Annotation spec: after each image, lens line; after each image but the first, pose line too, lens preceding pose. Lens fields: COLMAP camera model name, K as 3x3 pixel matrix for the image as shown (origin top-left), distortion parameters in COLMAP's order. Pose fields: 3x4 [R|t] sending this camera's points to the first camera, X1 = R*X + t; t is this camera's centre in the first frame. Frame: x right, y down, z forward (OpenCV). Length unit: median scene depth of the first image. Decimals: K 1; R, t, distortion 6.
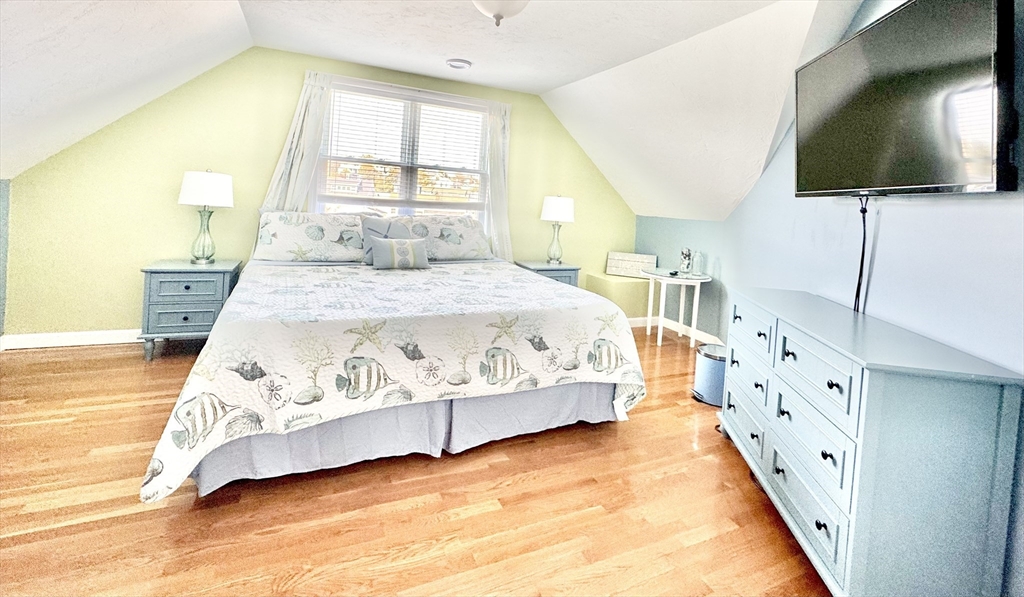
lens RADIAL K [[444.1, 0, 512.4], [0, 444.1, 216.9], [0, 0, 1]] dist [0.002262, 0.000474]
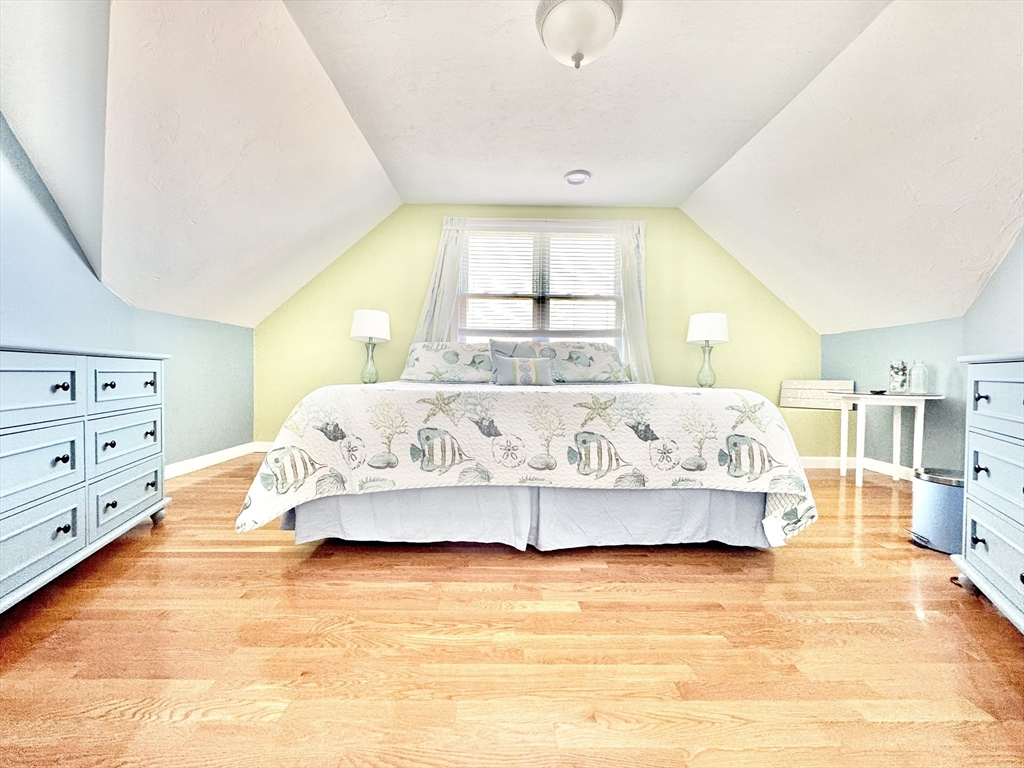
lens RADIAL K [[408.8, 0, 512.0], [0, 408.8, 384.0], [0, 0, 1]] dist [-0.000173, 0.000218]
pose [[0.914377, -0.046843, -0.402144, 0.147811], [0.036874, 0.998791, -0.032498, 0.220758], [0.403180, 0.014887, 0.914999, 0.226025]]
